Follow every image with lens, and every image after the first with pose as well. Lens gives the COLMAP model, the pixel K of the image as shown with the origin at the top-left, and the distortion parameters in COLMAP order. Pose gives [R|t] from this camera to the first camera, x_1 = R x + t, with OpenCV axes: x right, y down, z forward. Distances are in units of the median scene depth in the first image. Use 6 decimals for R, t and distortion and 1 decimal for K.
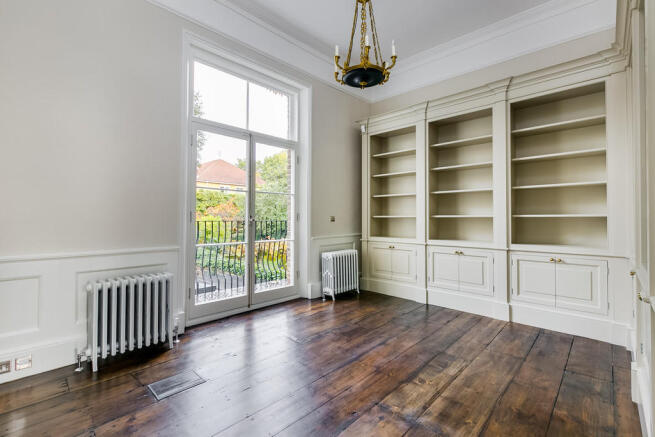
lens RADIAL K [[299.4, 0, 327.5], [0, 299.4, 218.5], [0, 0, 1]] dist [-0.001258, -0.000061]
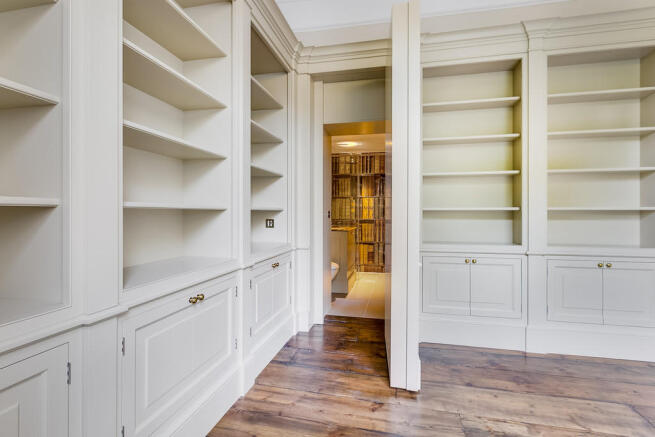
lens RADIAL K [[289.8, 0, 329.9], [0, 289.8, 213.7], [0, 0, 1]] dist [-0.000591, -0.000299]
pose [[-0.510182, -0.002694, 0.860062, 0.050587], [-0.009795, 0.999948, -0.002678, 0.009415], [-0.860011, -0.009790, -0.510182, 1.650550]]
